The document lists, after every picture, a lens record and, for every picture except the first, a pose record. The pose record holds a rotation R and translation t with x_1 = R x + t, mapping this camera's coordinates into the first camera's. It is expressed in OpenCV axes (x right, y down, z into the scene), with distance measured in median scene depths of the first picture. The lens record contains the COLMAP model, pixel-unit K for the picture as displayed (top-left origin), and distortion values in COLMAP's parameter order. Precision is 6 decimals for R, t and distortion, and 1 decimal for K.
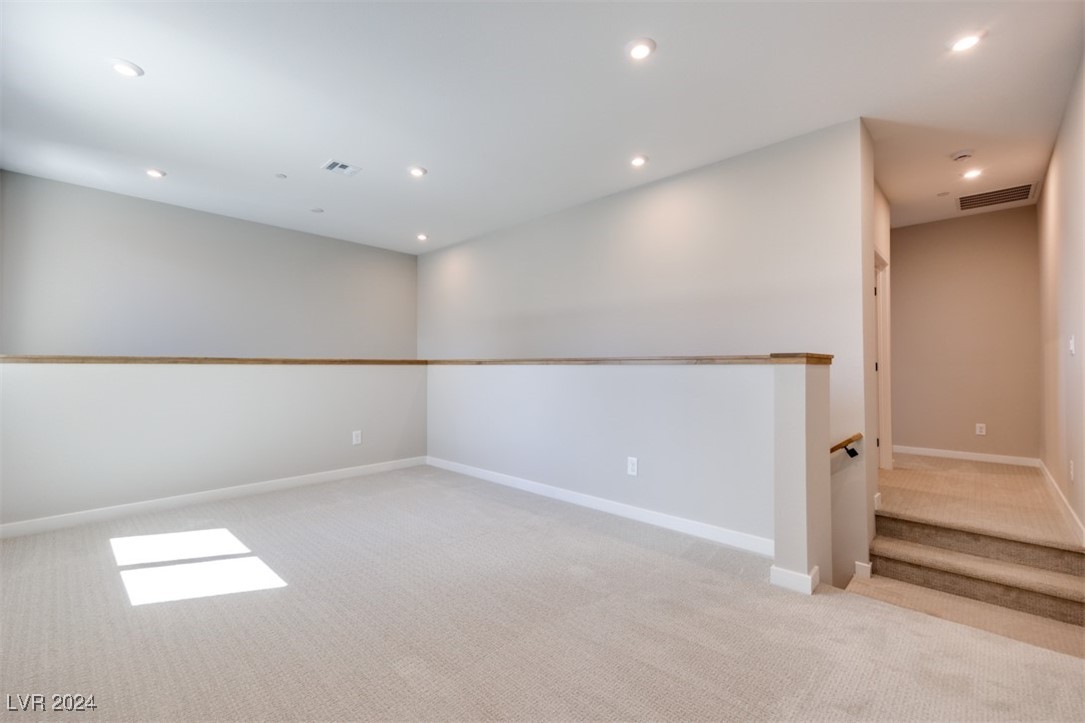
lens RADIAL K [[473.2, 0, 543.2], [0, 473.2, 364.9], [0, 0, 1]] dist [-0.007571, 0.000540]
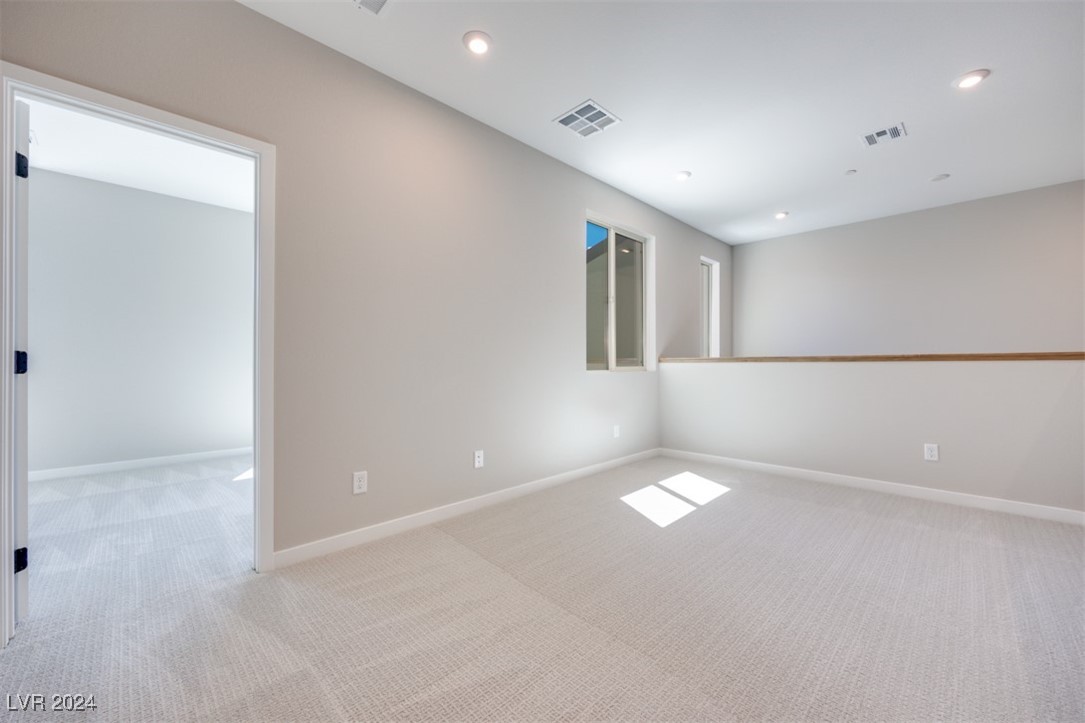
lens RADIAL K [[423.3, 0, 543.7], [0, 423.3, 362.1], [0, 0, 1]] dist [-0.004044, -0.001439]
pose [[-0.048599, -0.007252, -0.998792, 0.370248], [0.006413, 0.999951, -0.007573, 0.002706], [0.998798, -0.006773, -0.048550, 0.400192]]
